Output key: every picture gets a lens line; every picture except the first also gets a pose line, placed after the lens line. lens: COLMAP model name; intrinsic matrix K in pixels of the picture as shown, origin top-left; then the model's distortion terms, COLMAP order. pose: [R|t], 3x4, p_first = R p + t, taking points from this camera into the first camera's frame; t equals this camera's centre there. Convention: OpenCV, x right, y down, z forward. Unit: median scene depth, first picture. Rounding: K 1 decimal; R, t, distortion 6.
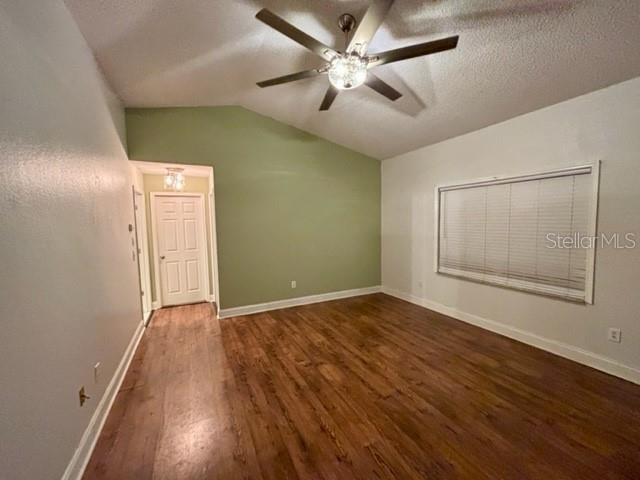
lens RADIAL K [[257.3, 0, 324.3], [0, 257.3, 241.8], [0, 0, 1]] dist [0.002015, -0.000563]
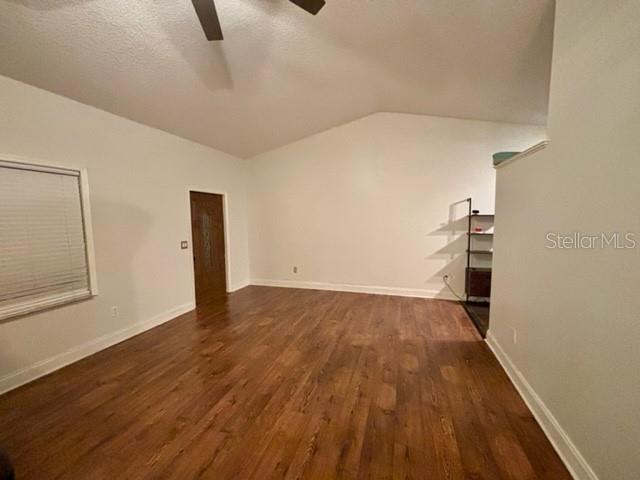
lens RADIAL K [[257.3, 0, 324.6], [0, 257.3, 237.9], [0, 0, 1]] dist [0.002015, -0.000563]
pose [[-0.714879, -0.028888, 0.698652, -0.602338], [0.081265, 0.988943, 0.124043, -0.083317], [-0.694510, 0.145452, -0.704627, 1.459205]]
